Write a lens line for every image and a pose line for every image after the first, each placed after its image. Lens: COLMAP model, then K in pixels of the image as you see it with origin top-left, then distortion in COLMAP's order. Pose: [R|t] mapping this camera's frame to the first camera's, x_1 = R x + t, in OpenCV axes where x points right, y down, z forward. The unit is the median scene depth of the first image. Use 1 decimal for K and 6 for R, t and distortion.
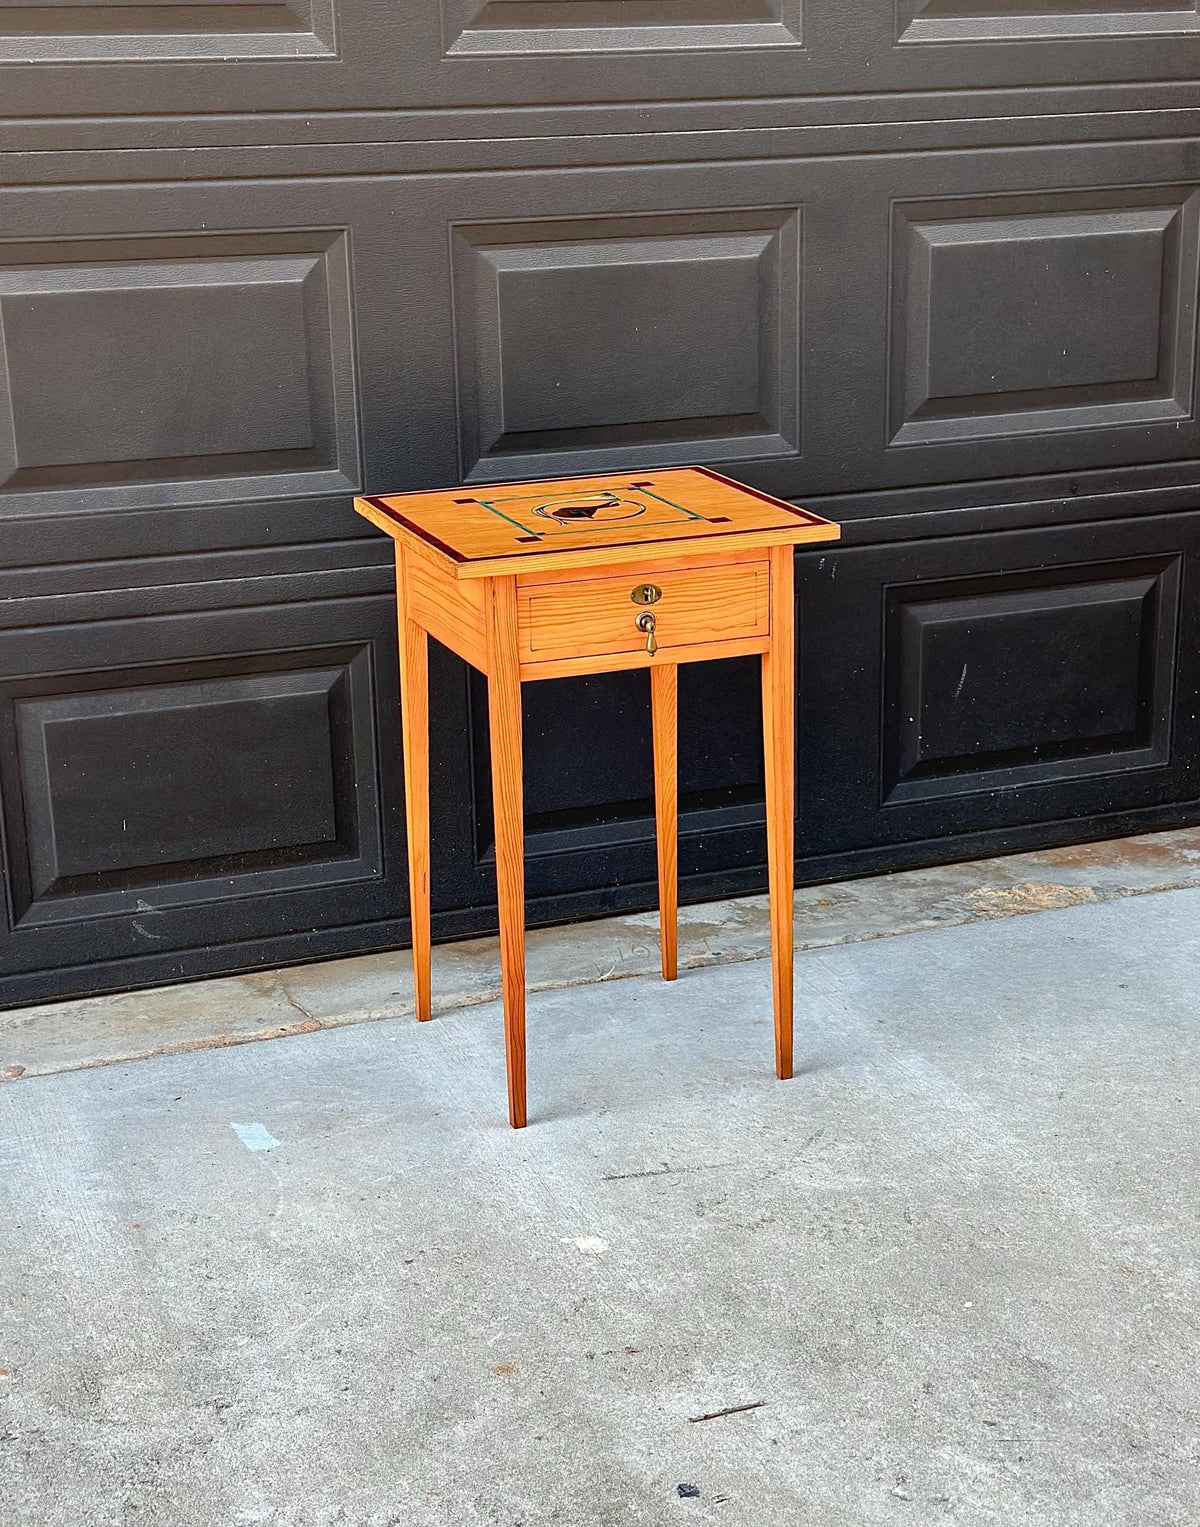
lens RADIAL K [[2472.9, 0, 588.3], [0, 2472.9, 819.0], [0, 0, 1]] dist [0.156358, 0.000000]
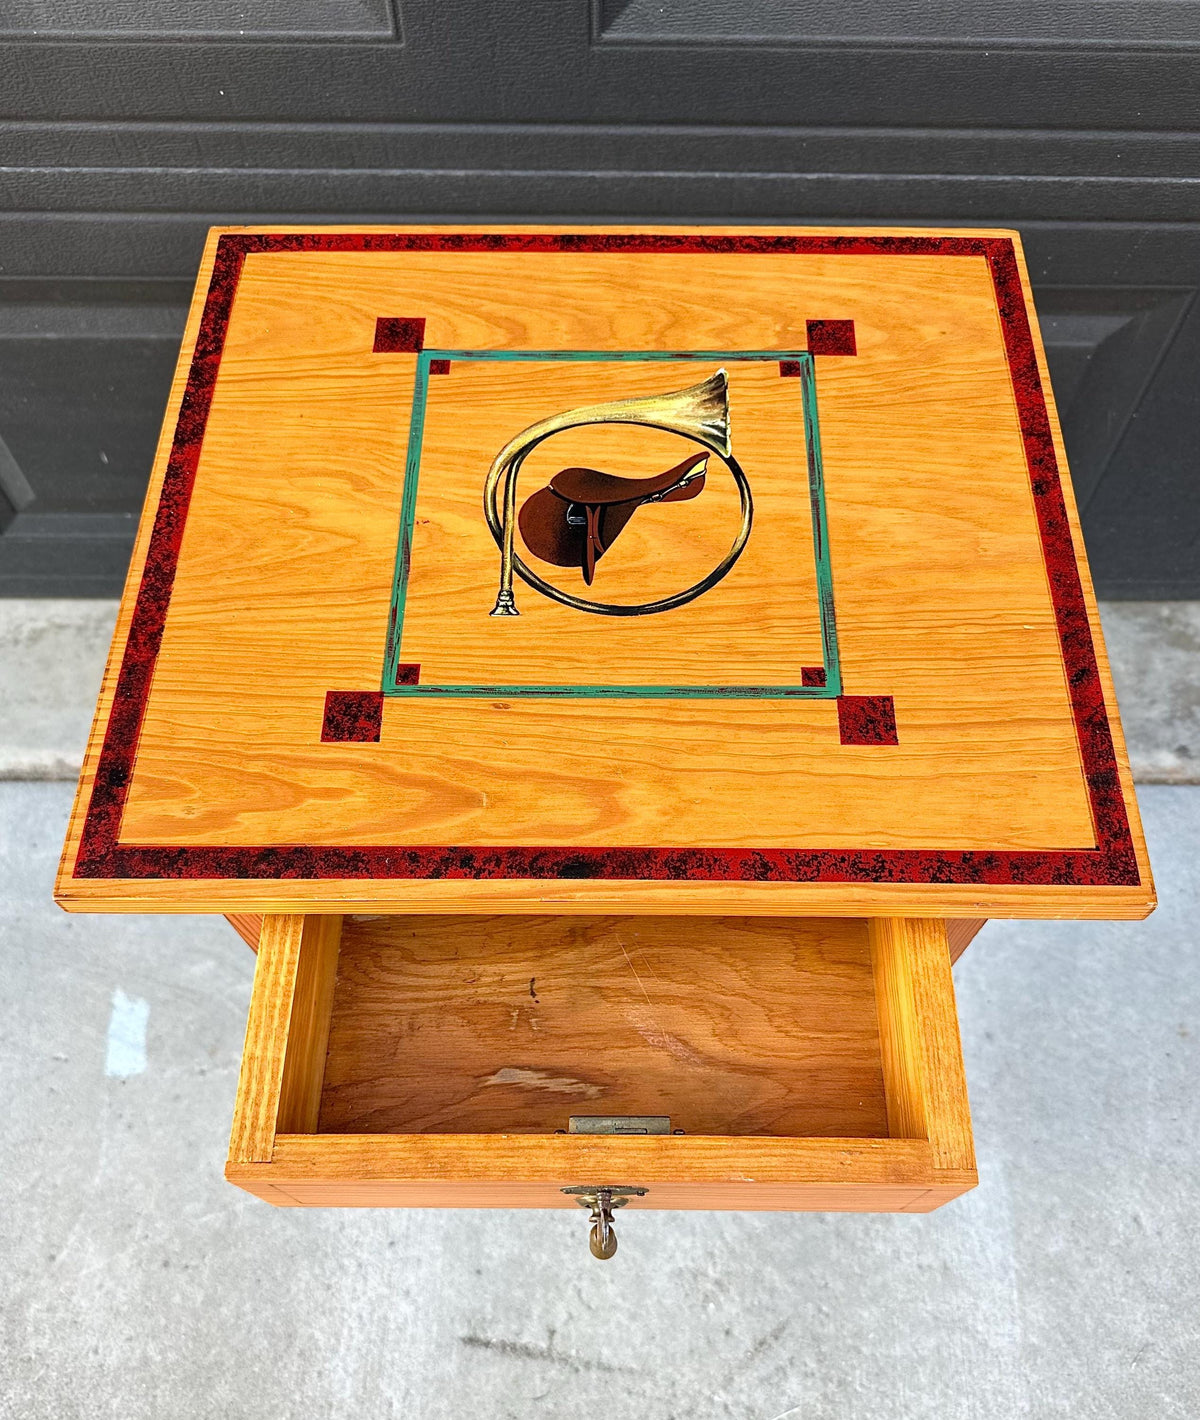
lens RADIAL K [[1232.4, 0, 610.8], [0, 1232.4, 771.1], [0, 0, 1]] dist [0.030261, -0.054360]
pose [[0.931367, 0.332325, -0.148711, 0.041190], [-0.134497, 0.693614, 0.707679, -0.218805], [0.338328, -0.639108, 0.690706, 0.751657]]
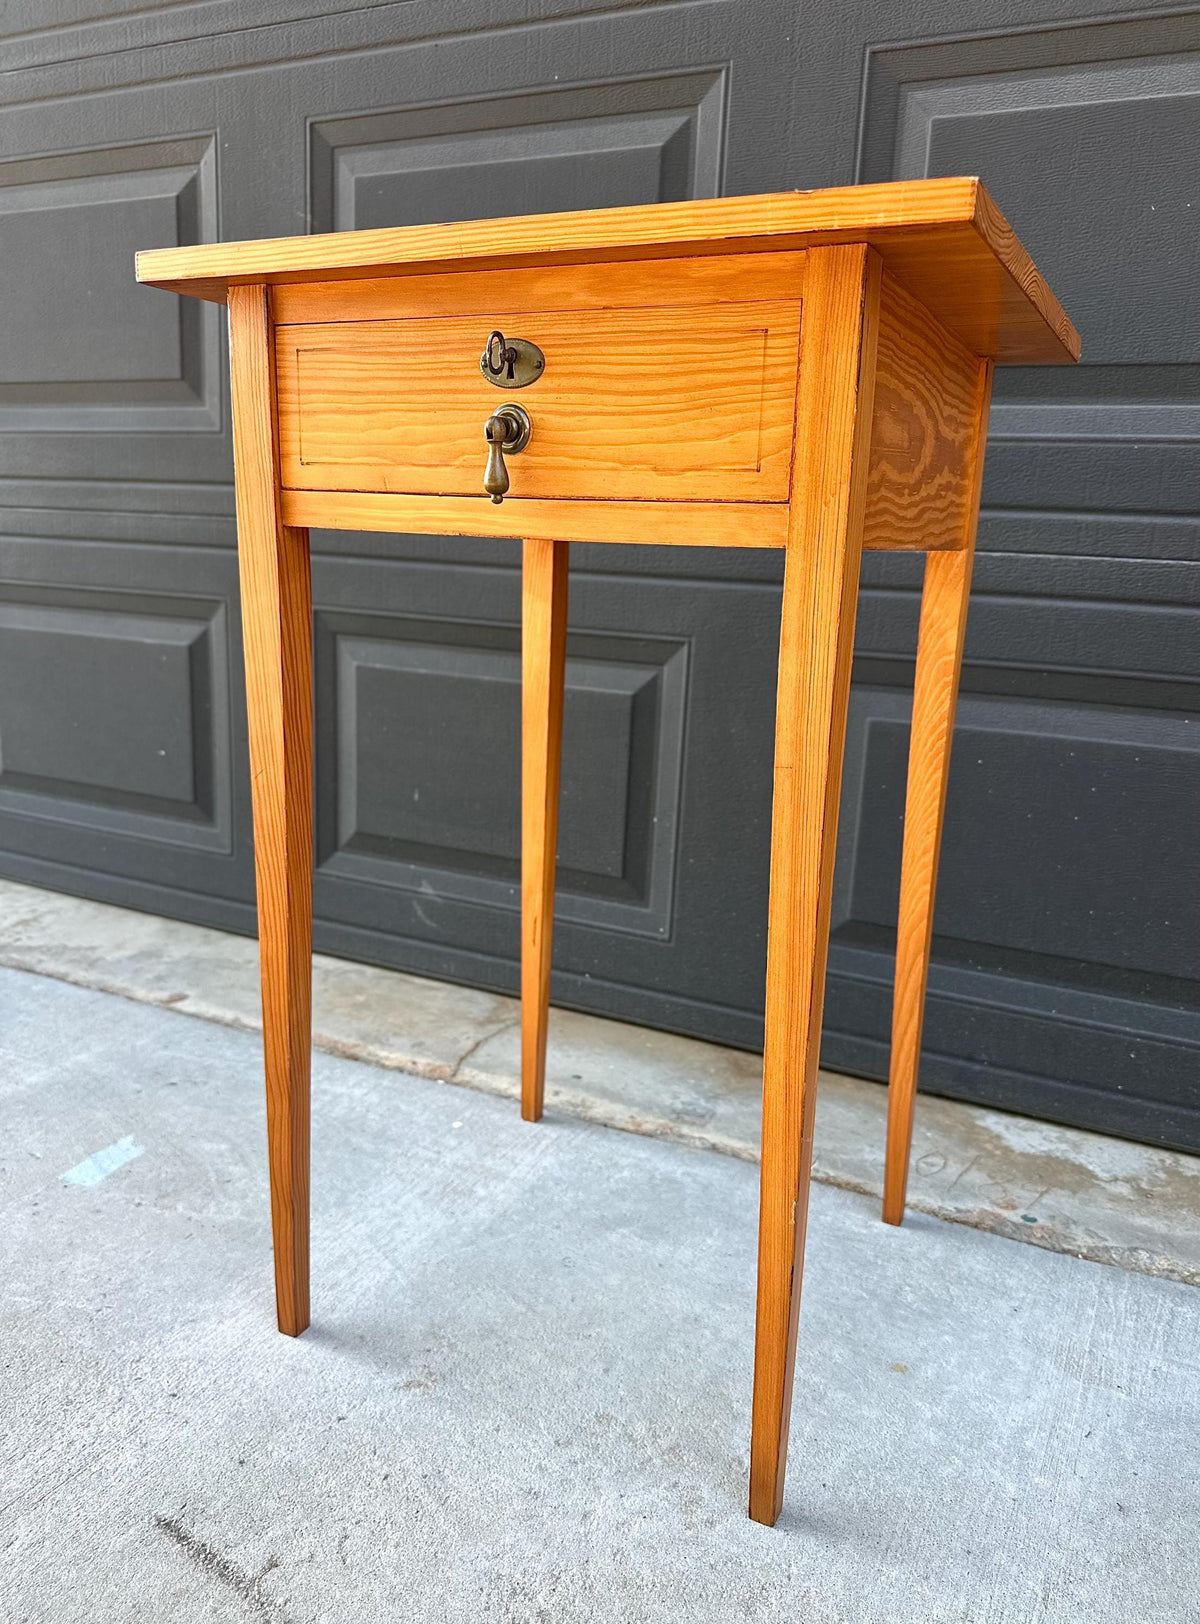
lens RADIAL K [[1186.6, 0, 619.4], [0, 1186.6, 838.5], [0, 0, 1]] dist [0.056775, -0.089534]
pose [[0.682408, 0.223117, -0.696088, 0.179362], [-0.282320, 0.958833, 0.030563, -0.017112], [0.674251, 0.175663, 0.717306, 0.753185]]
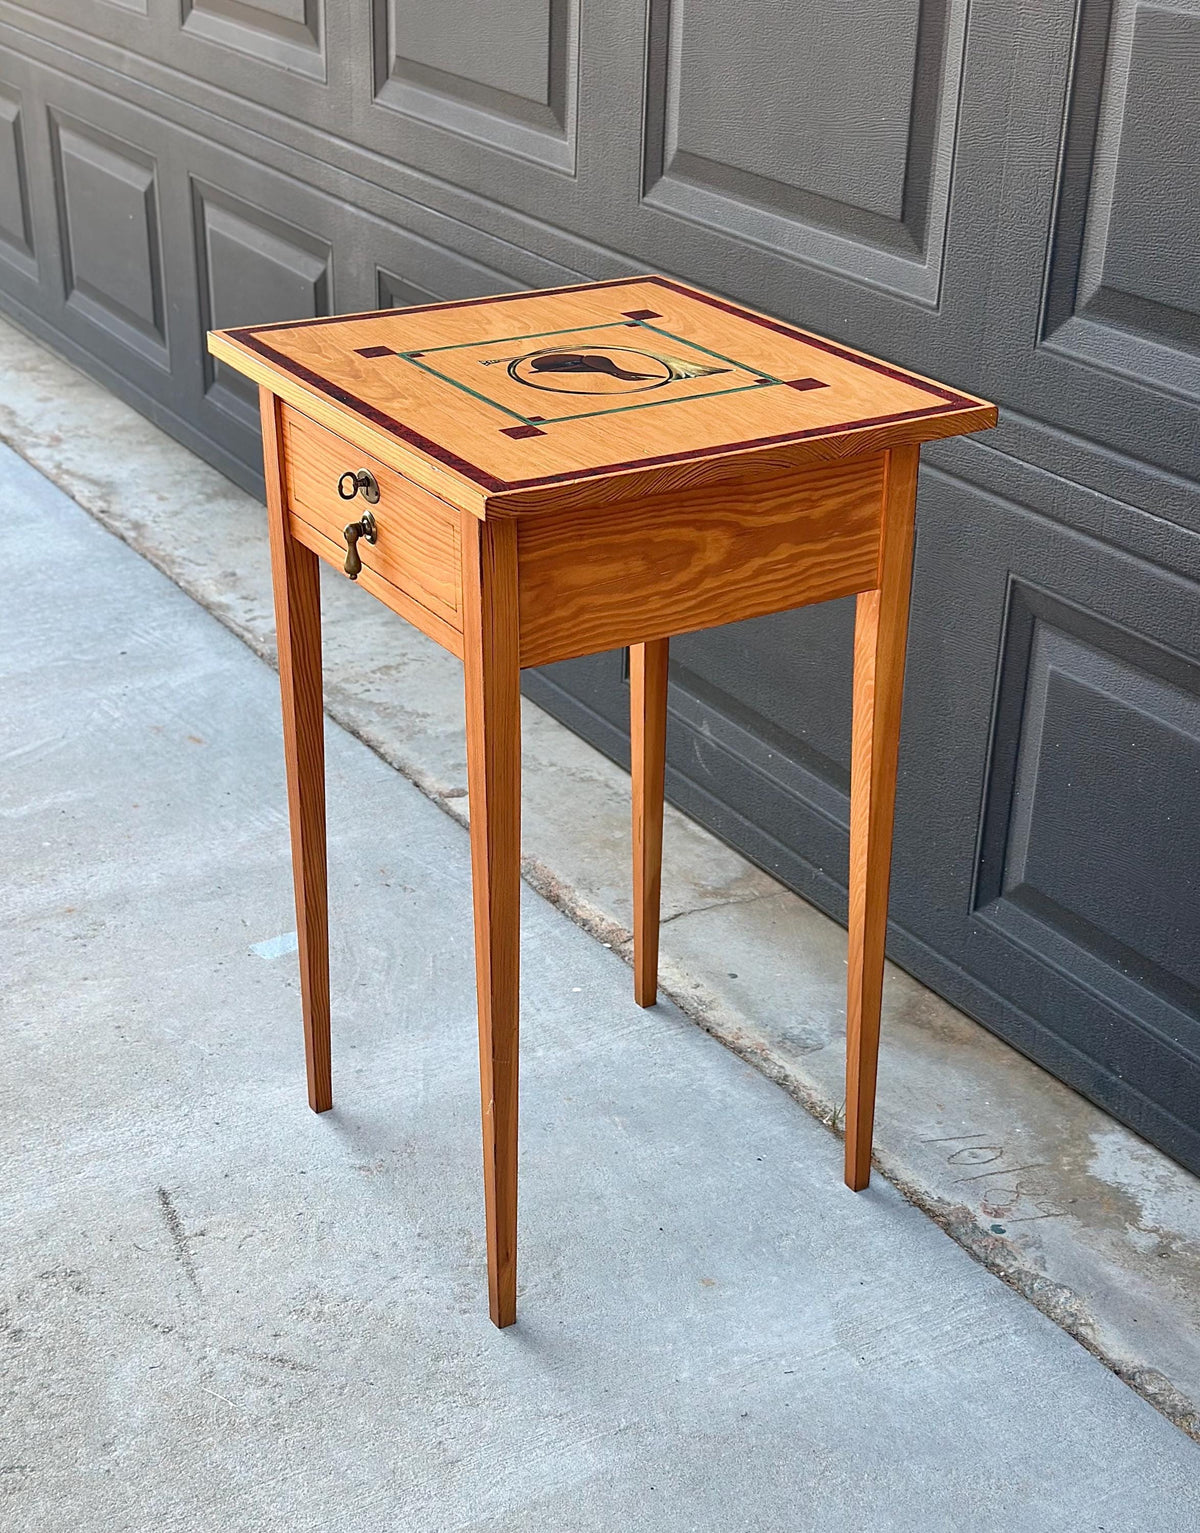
lens RADIAL K [[2344.1, 0, 613.6], [0, 2344.1, 828.2], [0, 0, 1]] dist [0.150635, 0.000000]
pose [[0.167908, 0.456738, -0.873612, 0.523045], [-0.327176, 0.861782, 0.387670, -0.233974], [0.929926, 0.220732, 0.294134, 0.776944]]
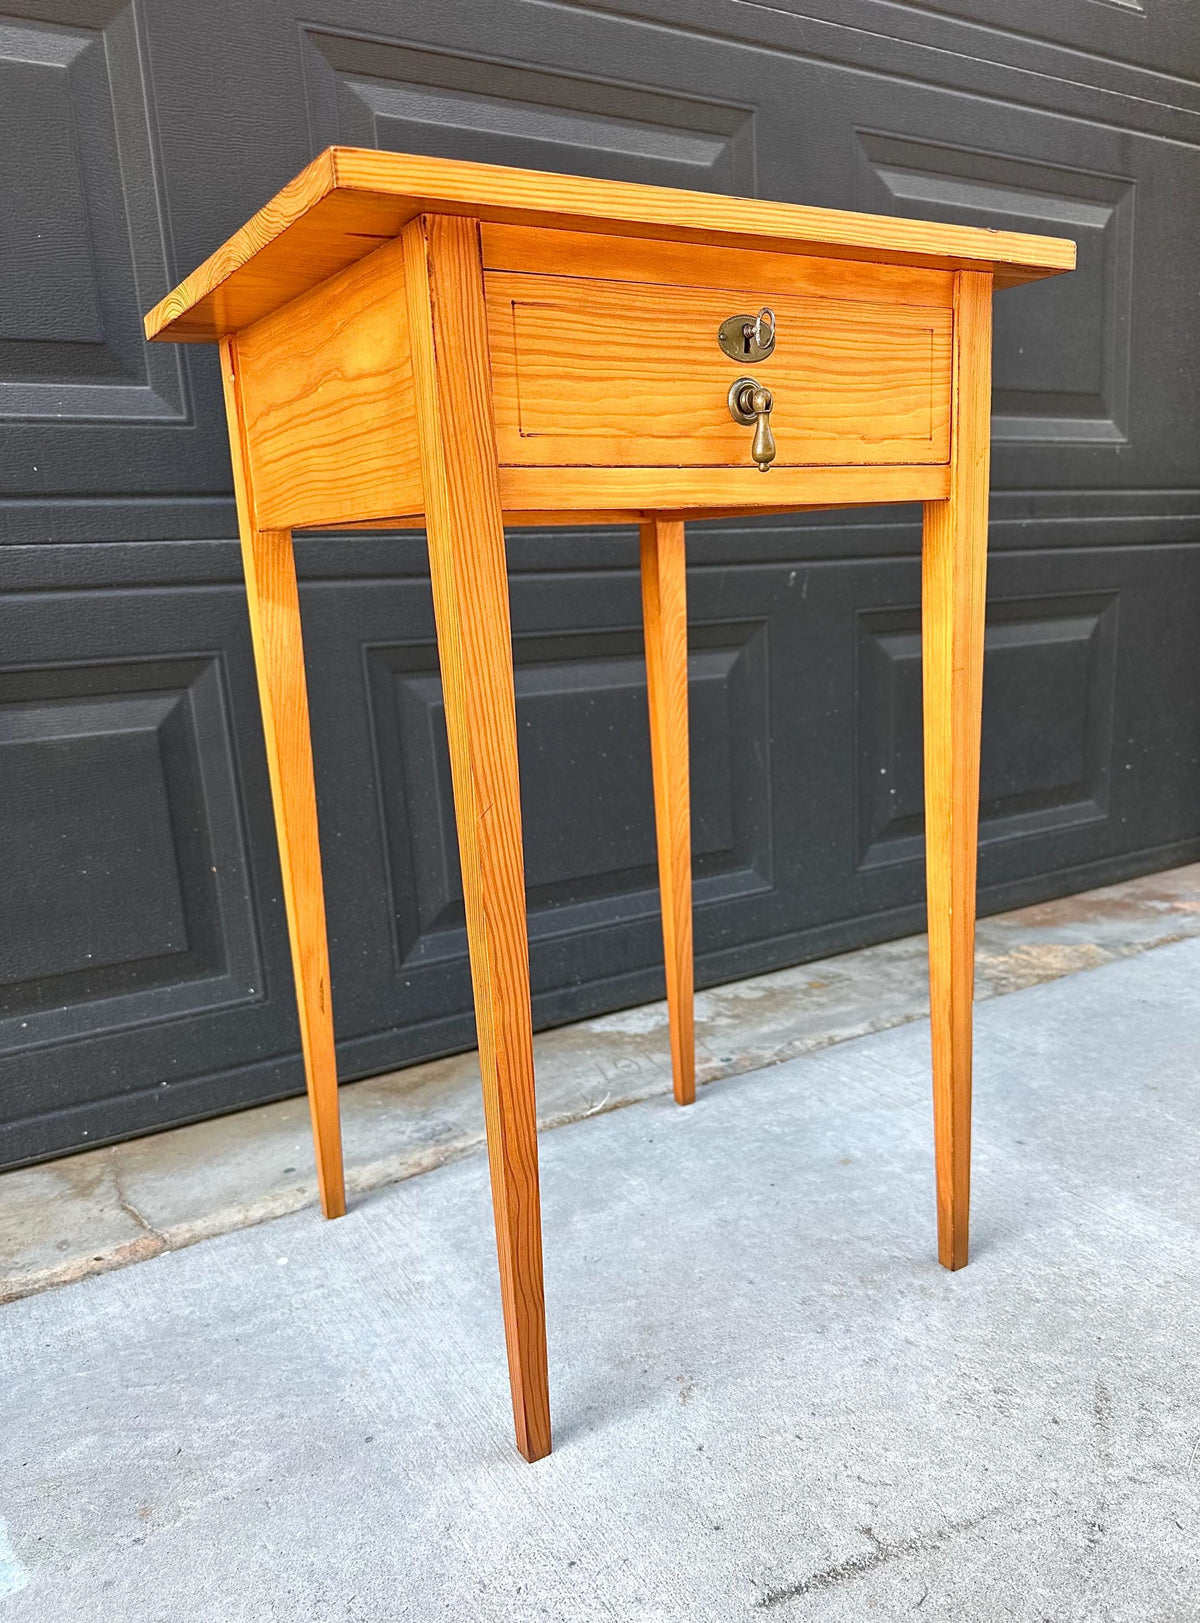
lens RADIAL K [[1233.0, 0, 647.0], [0, 1233.0, 879.5], [0, 0, 1]] dist [0.076128, -0.120868]
pose [[0.981181, -0.069101, 0.180300, -0.039718], [0.082159, 0.994433, -0.065984, 0.023597], [-0.174737, 0.079555, 0.981396, 0.669977]]
